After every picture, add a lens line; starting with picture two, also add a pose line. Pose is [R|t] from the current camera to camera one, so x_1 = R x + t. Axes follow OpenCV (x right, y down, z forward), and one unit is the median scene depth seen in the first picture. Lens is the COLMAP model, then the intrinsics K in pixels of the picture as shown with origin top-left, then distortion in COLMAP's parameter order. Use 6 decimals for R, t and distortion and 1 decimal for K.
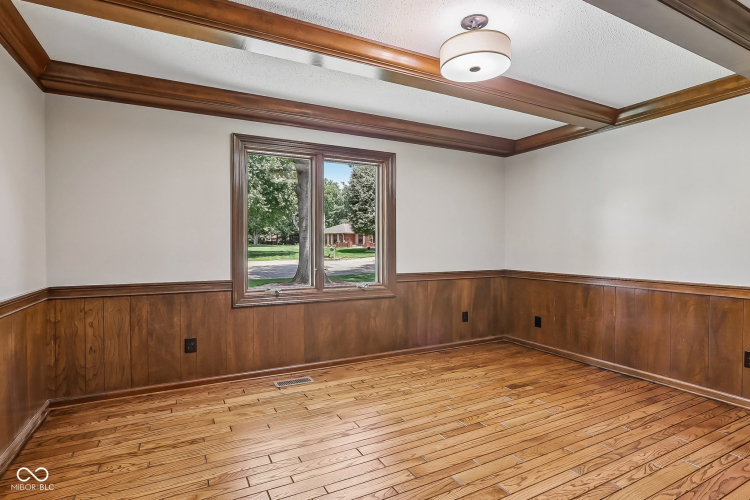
lens RADIAL K [[375.6, 0, 369.6], [0, 375.6, 247.1], [0, 0, 1]] dist [-0.022723, 0.002372]
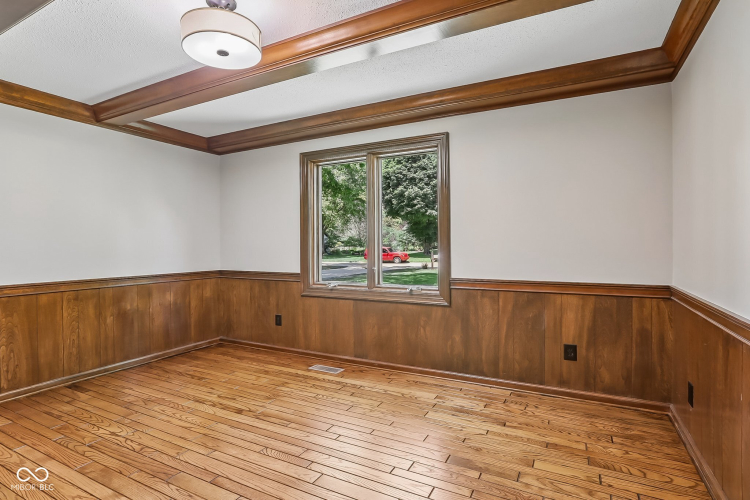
lens RADIAL K [[368.3, 0, 370.3], [0, 368.3, 247.1], [0, 0, 1]] dist [-0.023216, 0.000970]
pose [[0.593661, 0.000034, -0.804716, 0.678583], [0.003729, 0.999989, 0.002793, -0.000330], [0.804707, -0.004658, 0.593654, 0.423895]]
